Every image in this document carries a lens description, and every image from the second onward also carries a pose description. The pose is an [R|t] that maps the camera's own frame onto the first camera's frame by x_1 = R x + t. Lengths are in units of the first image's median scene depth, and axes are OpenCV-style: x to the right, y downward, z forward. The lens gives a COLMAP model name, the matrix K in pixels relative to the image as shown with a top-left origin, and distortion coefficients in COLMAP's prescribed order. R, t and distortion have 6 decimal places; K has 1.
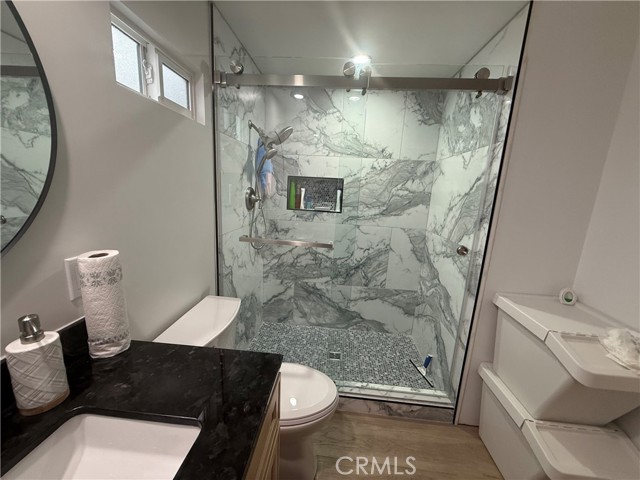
lens RADIAL K [[255.3, 0, 319.6], [0, 255.3, 238.7], [0, 0, 1]] dist [-0.001840, -0.000516]
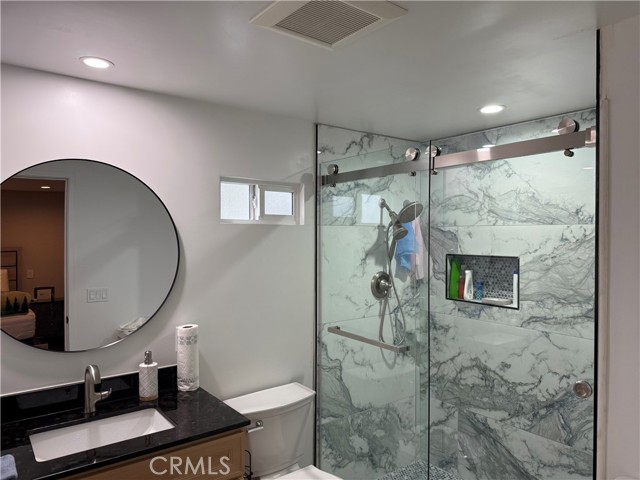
lens RADIAL K [[450.7, 0, 320.9], [0, 450.7, 236.7], [0, 0, 1]] dist [0.062655, -0.084076]
pose [[0.675922, -0.047374, -0.735449, 0.601969], [-0.110149, 0.980229, -0.164375, -0.038260], [0.728695, 0.192114, 0.657340, -0.144198]]
